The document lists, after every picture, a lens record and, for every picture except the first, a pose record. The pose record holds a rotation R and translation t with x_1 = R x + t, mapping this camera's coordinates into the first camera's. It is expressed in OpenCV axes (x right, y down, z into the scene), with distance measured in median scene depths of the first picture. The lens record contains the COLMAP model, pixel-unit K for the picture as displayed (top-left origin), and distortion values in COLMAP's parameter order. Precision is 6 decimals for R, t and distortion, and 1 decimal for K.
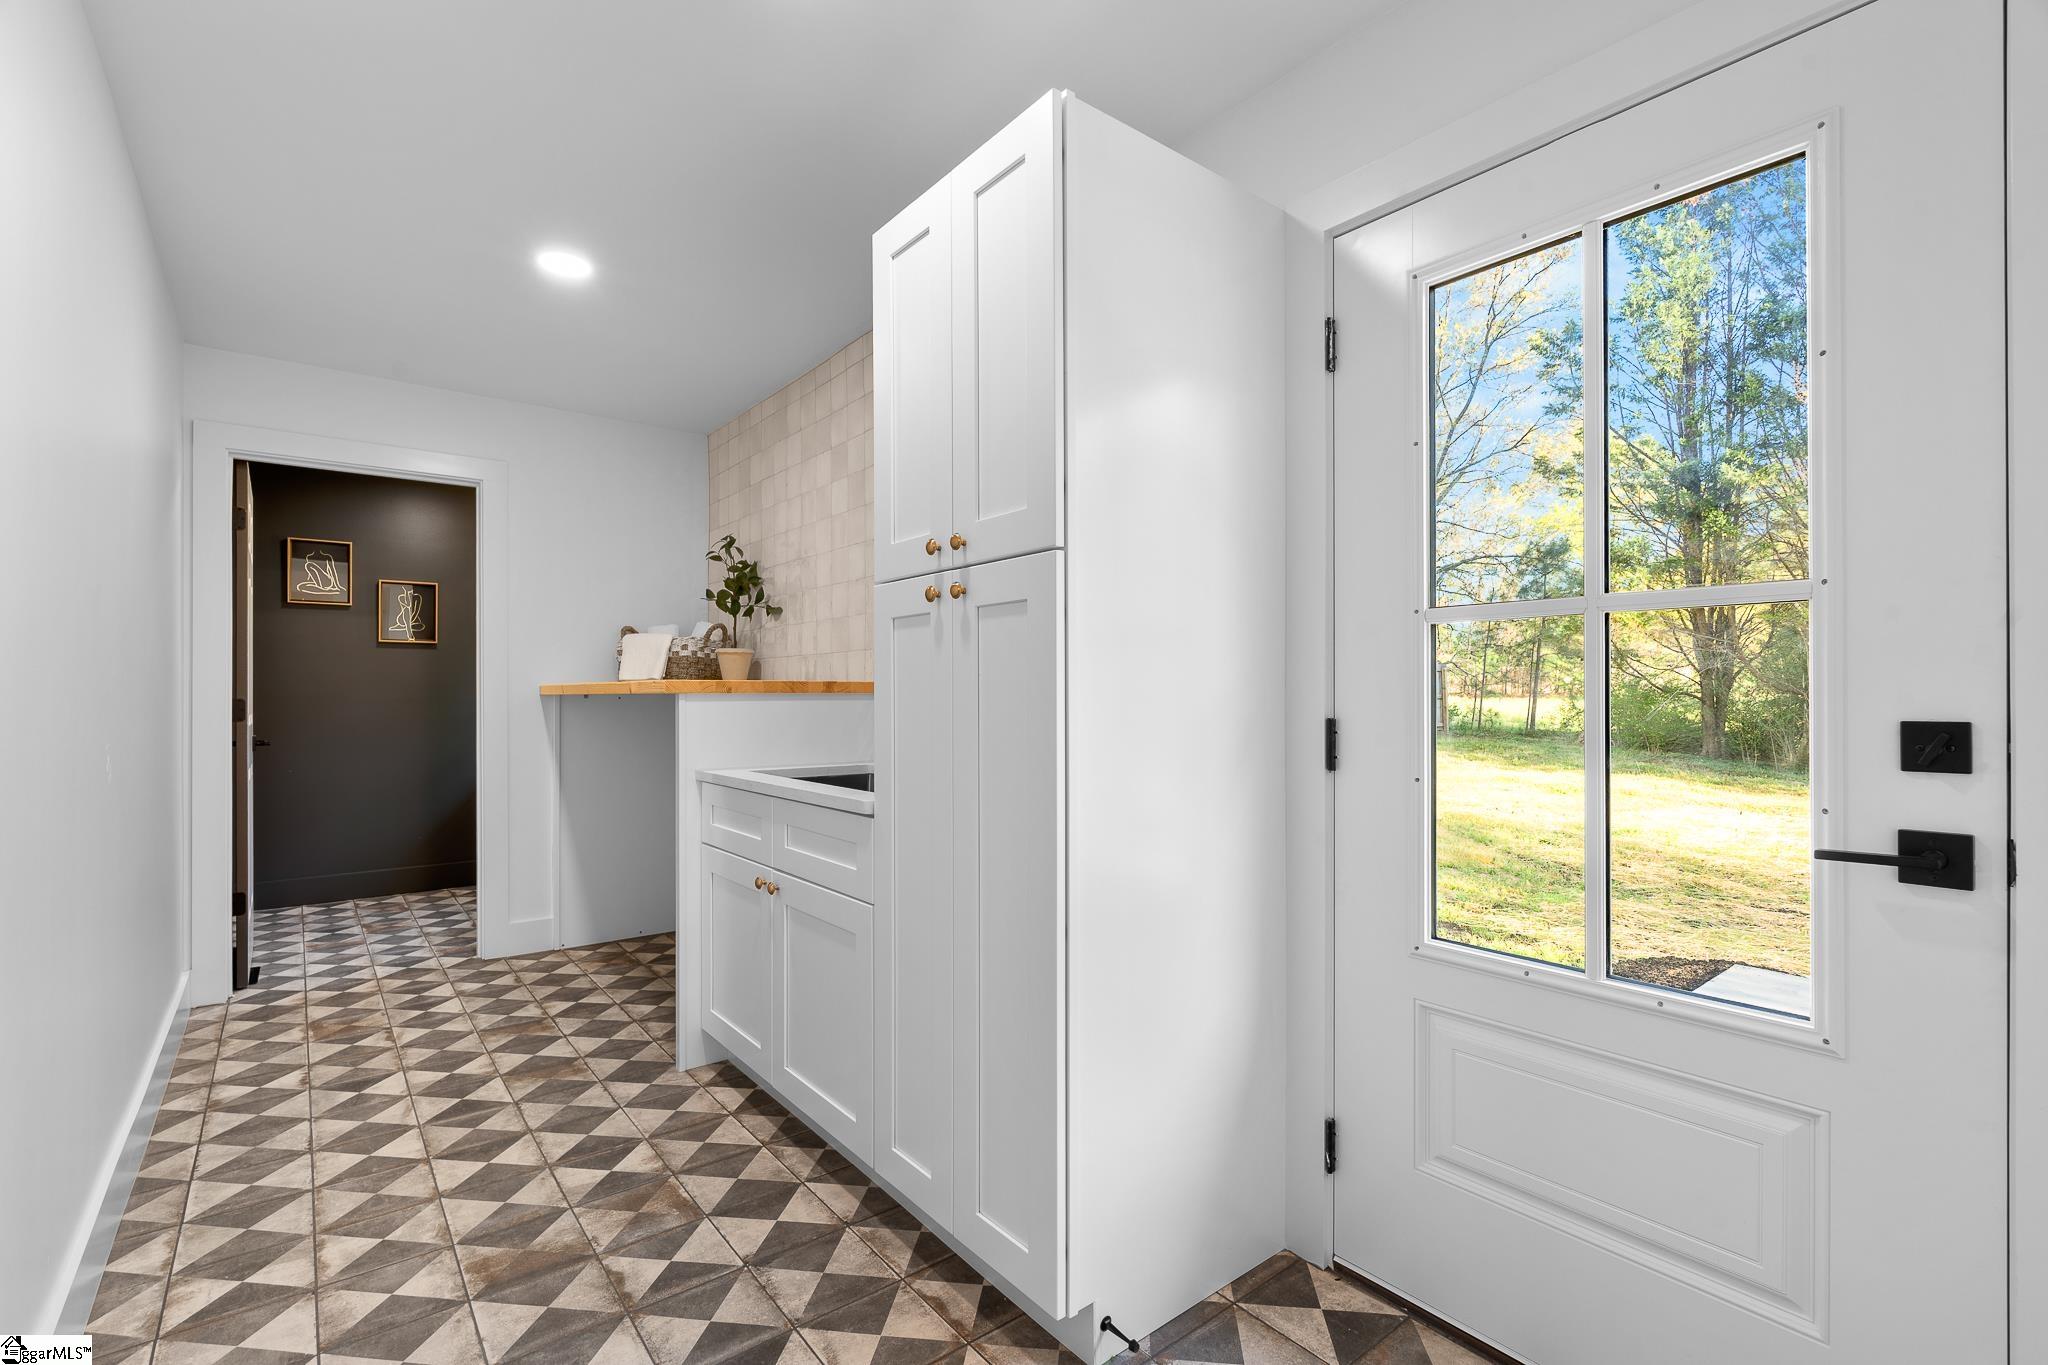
lens RADIAL K [[913.8, 0, 1023.3], [0, 913.8, 699.6], [0, 0, 1]] dist [-0.002973, 0.000005]
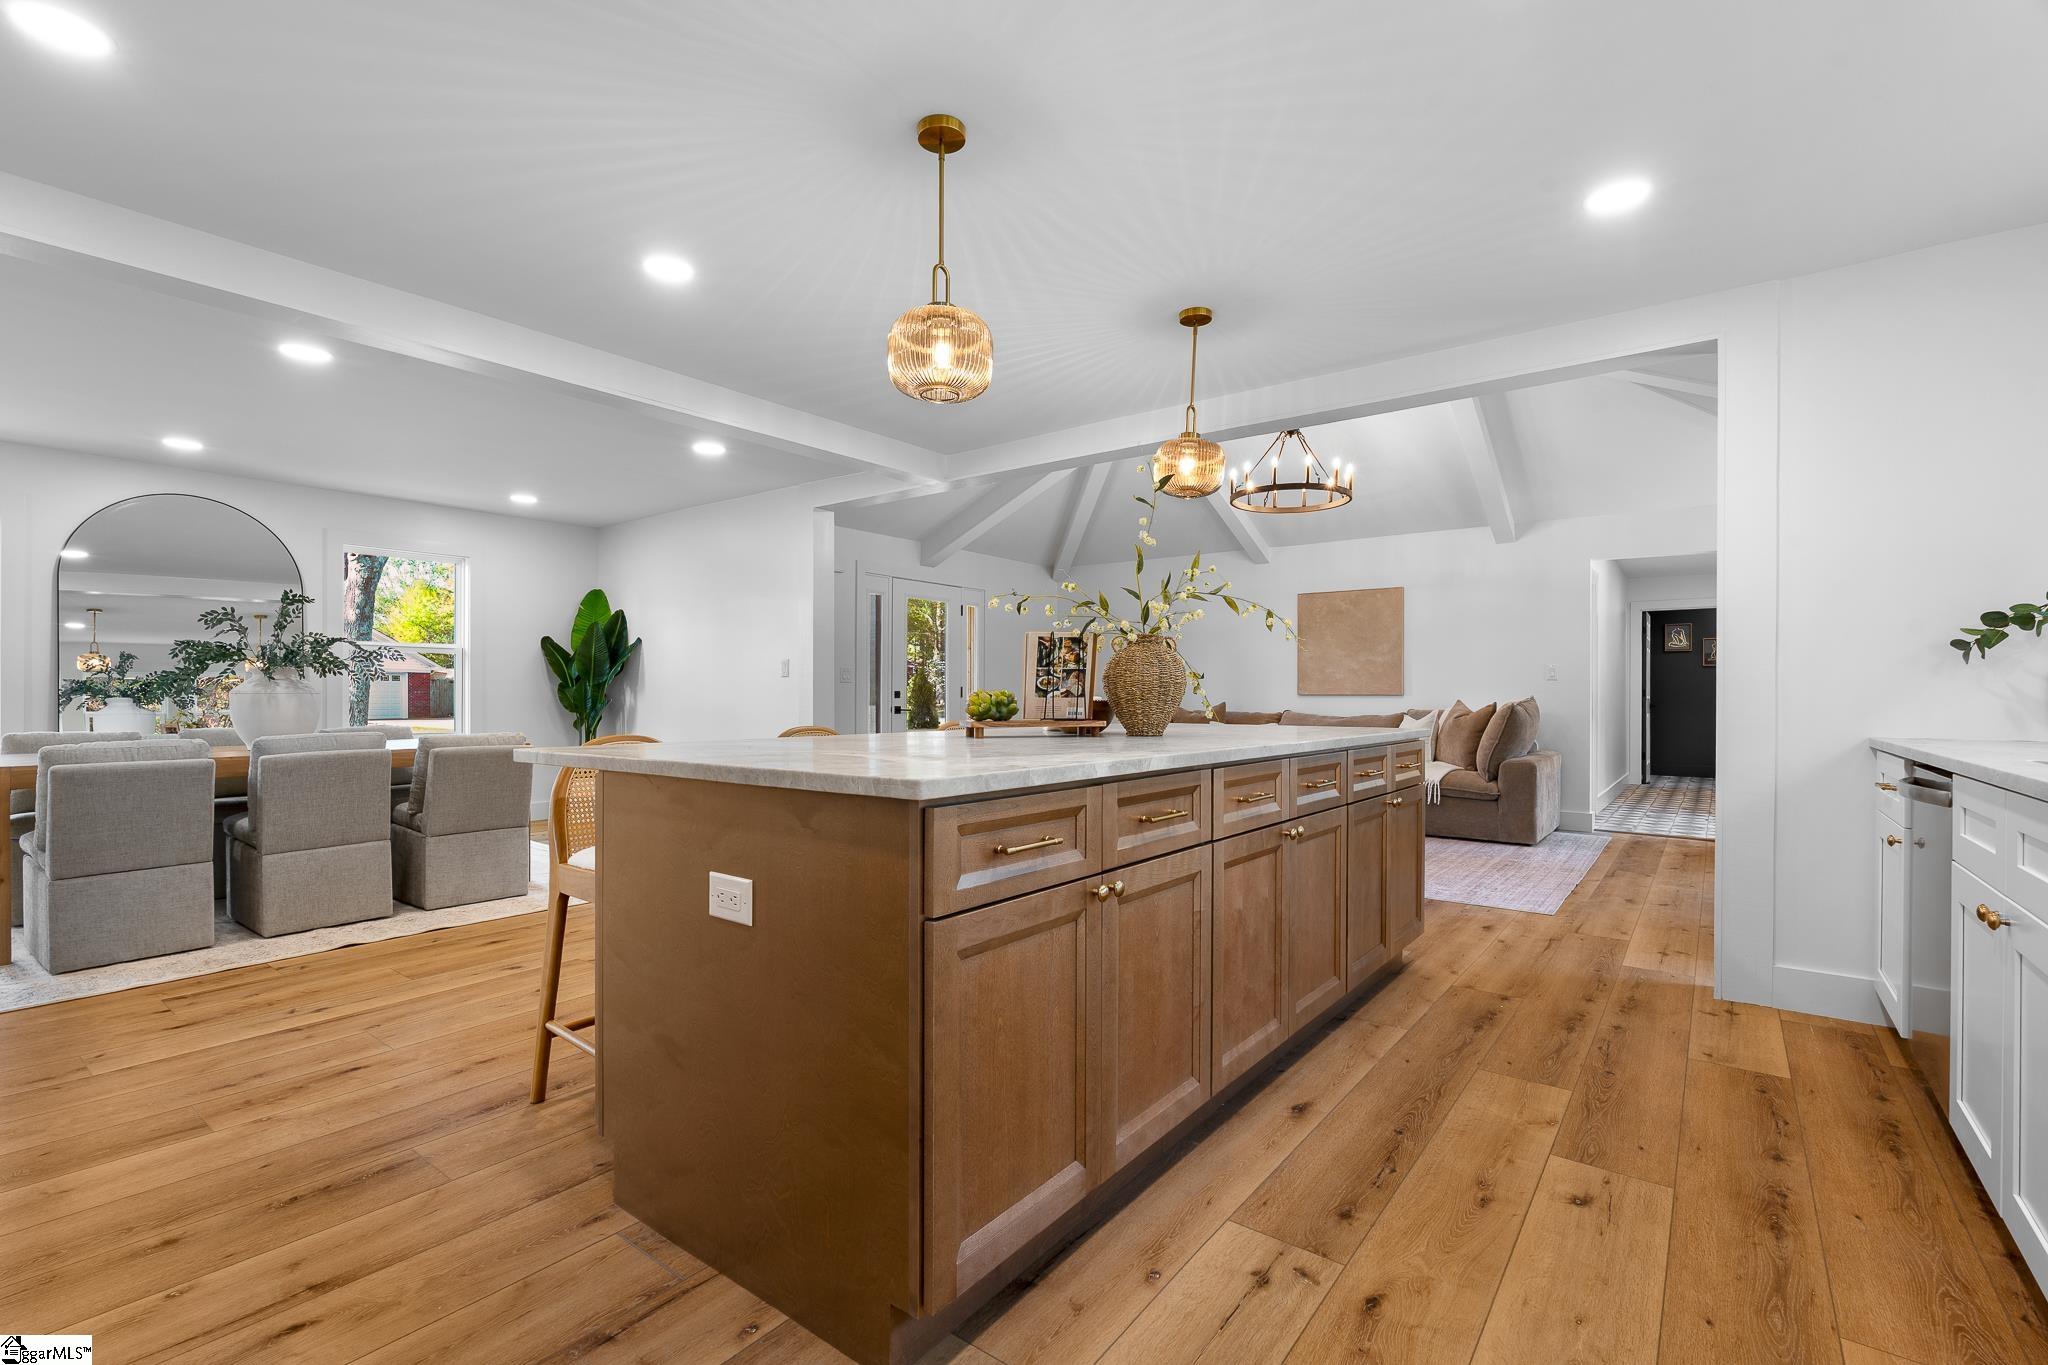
lens RADIAL K [[913.8, 0, 1023.3], [0, 913.8, 699.6], [0, 0, 1]] dist [-0.002973, 0.000005]
pose [[0.243554, 0.006525, -0.969865, 1.405384], [-0.007745, 0.999959, 0.004782, 0.031833], [0.969857, 0.006347, 0.243594, -1.547697]]
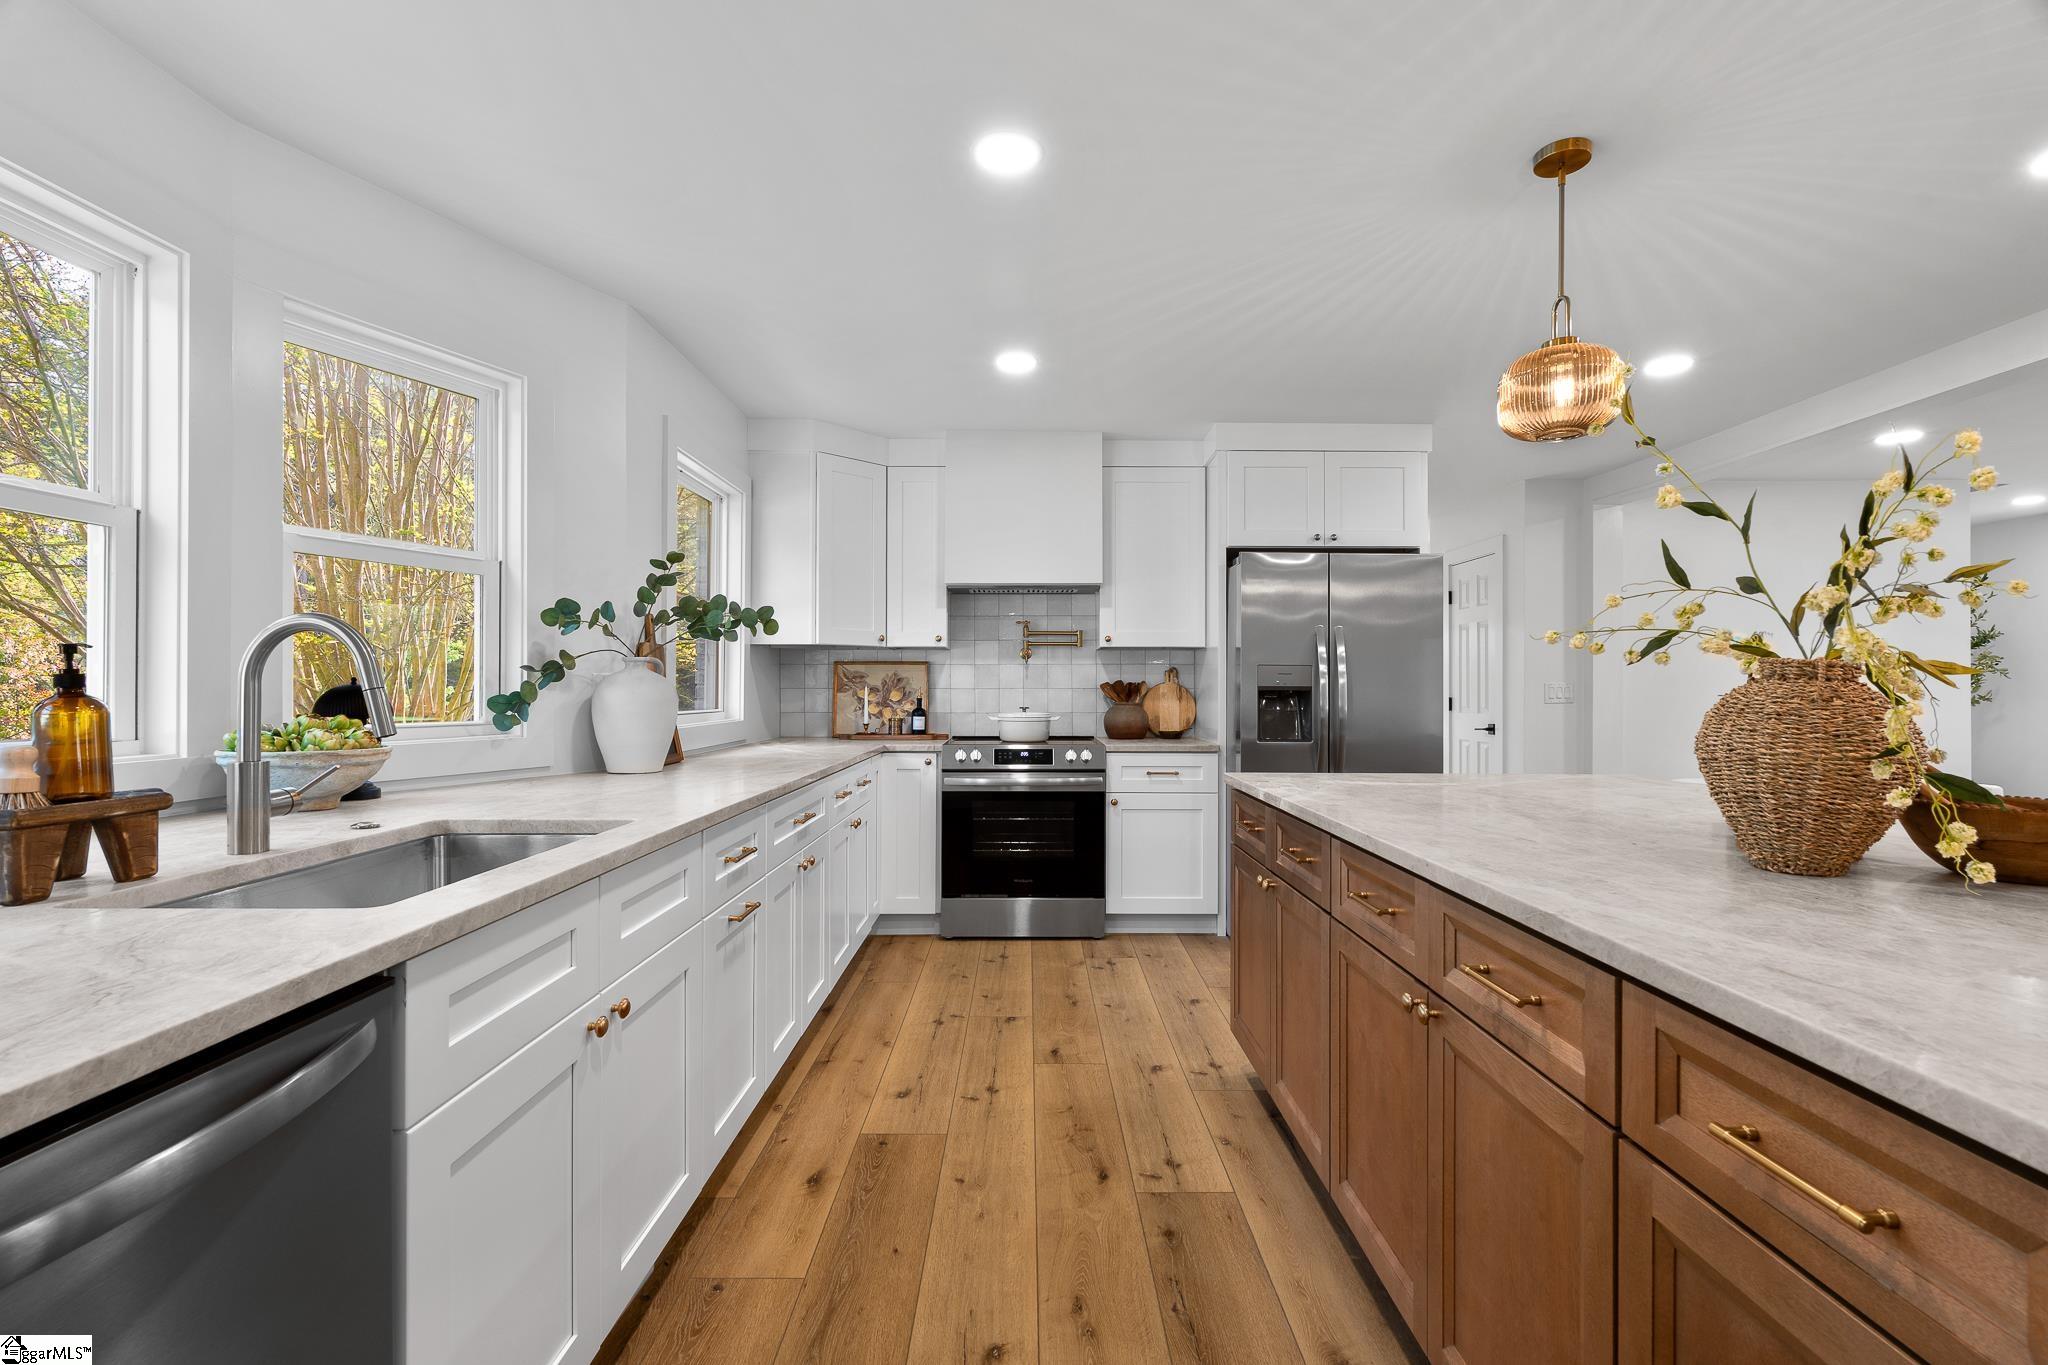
lens RADIAL K [[904.0, 0, 1028.6], [0, 904.0, 676.5], [0, 0, 1]] dist [0.000504, -0.000029]
pose [[-0.785652, 0.006539, 0.618635, 0.741572], [0.000756, 0.999954, -0.009609, -0.006921], [-0.618669, -0.007082, -0.785620, -0.826674]]
